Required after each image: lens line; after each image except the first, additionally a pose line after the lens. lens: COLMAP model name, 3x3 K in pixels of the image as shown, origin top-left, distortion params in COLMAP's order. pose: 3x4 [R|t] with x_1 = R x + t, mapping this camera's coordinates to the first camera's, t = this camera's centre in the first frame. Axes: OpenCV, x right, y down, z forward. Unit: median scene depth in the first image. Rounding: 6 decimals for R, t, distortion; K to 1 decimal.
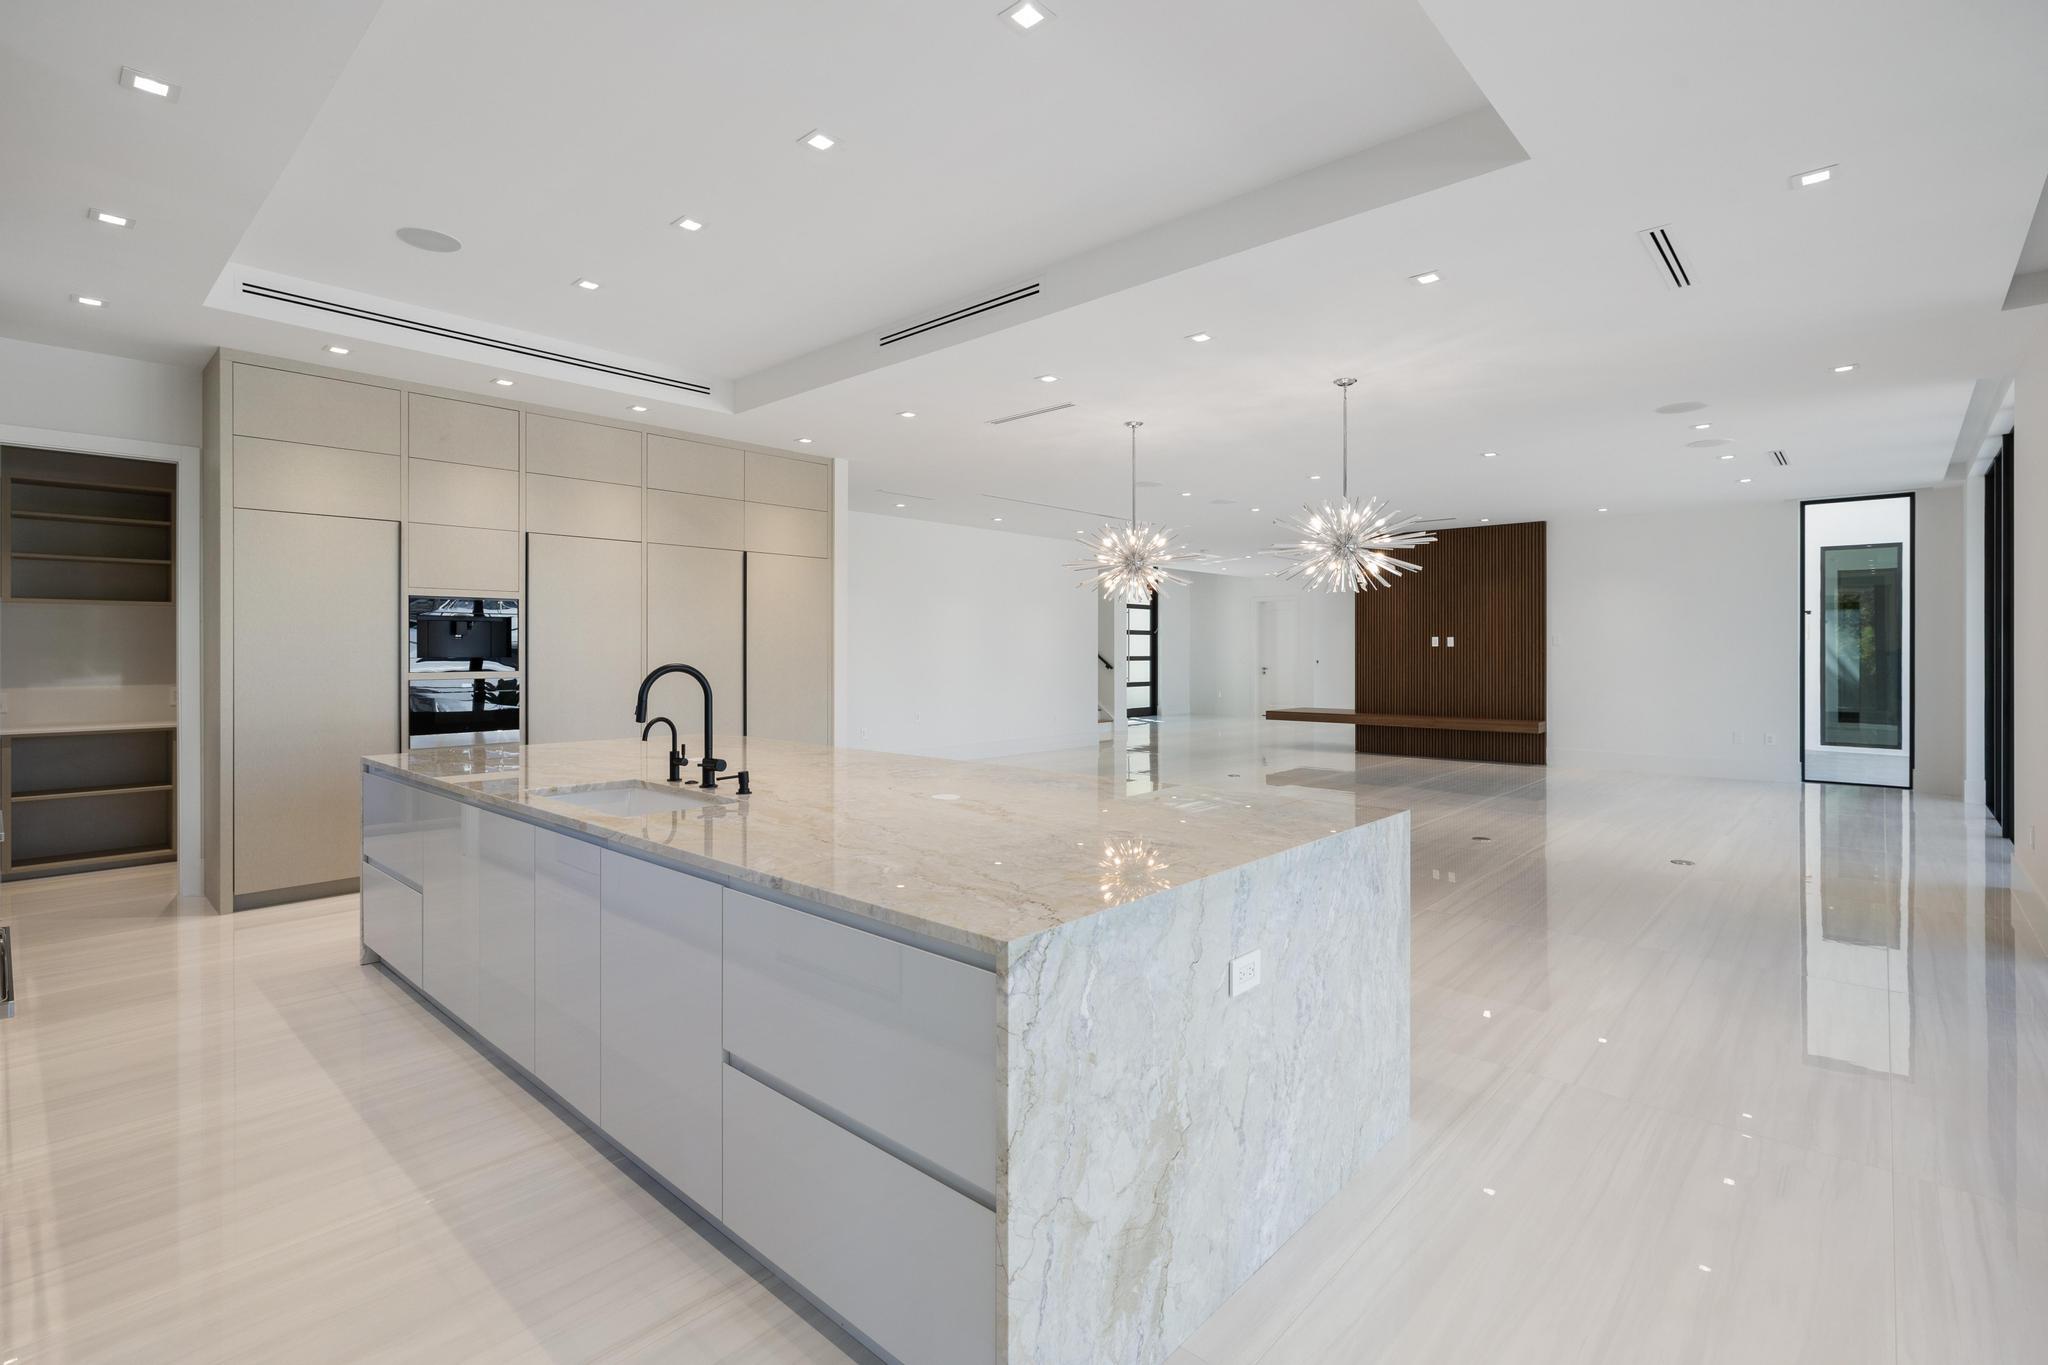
lens RADIAL K [[938.3, 0, 1000.3], [0, 938.3, 656.2], [0, 0, 1]] dist [-0.001027, 0.000440]
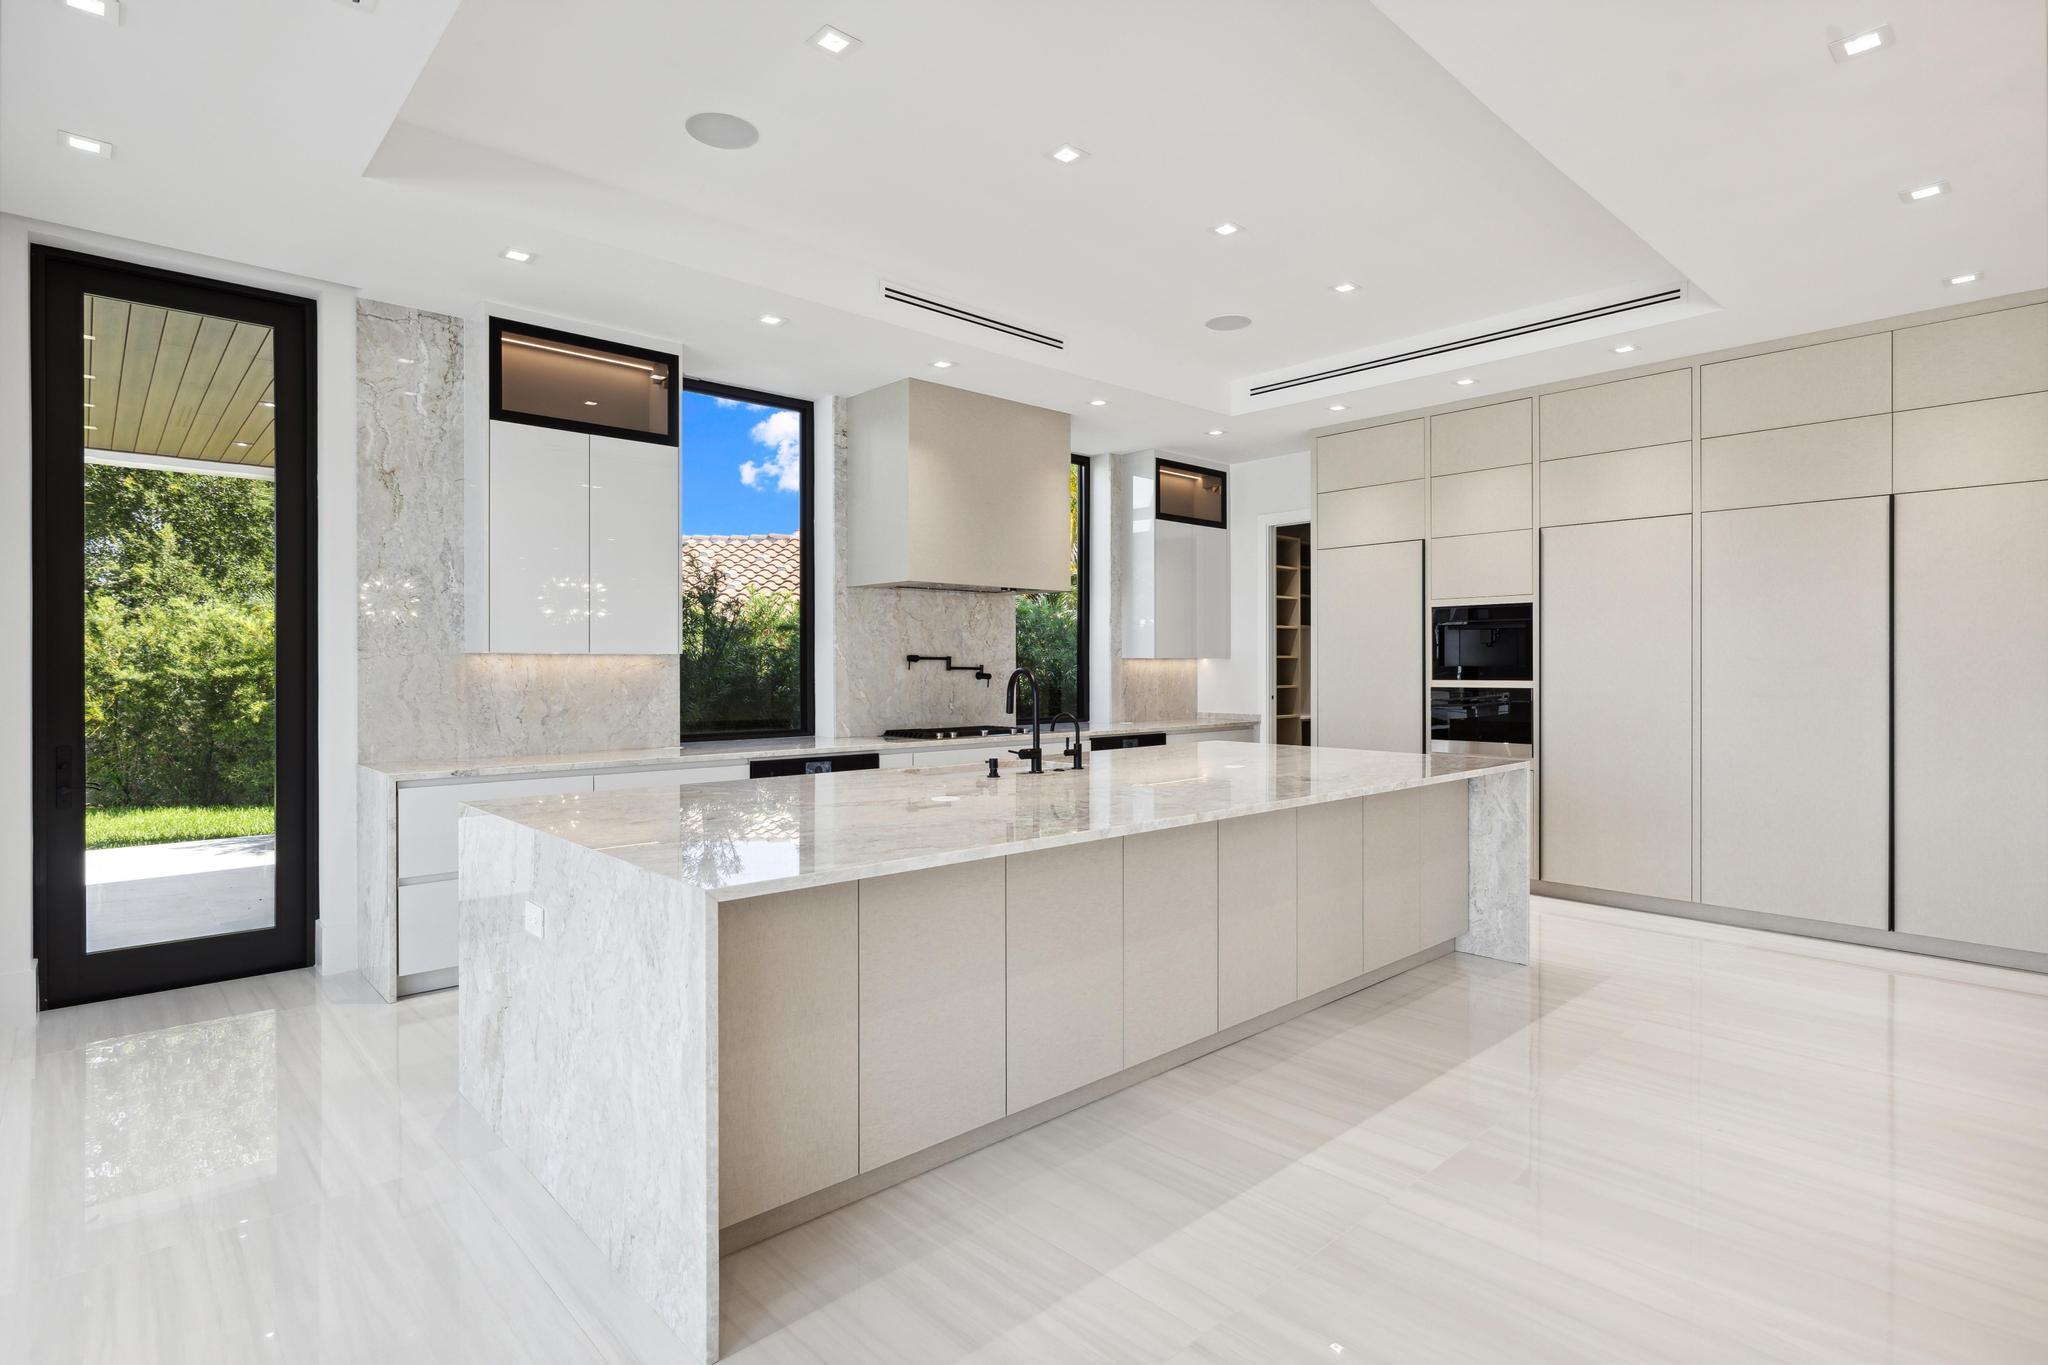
lens RADIAL K [[1028.8, 0, 1030.1], [0, 1028.8, 663.3], [0, 0, 1]] dist [-0.001339, -0.000261]
pose [[-0.063440, -0.001548, -0.997984, 0.632690], [-0.003542, 0.999993, -0.001326, 0.002079], [0.997979, 0.003450, -0.063445, 0.699072]]
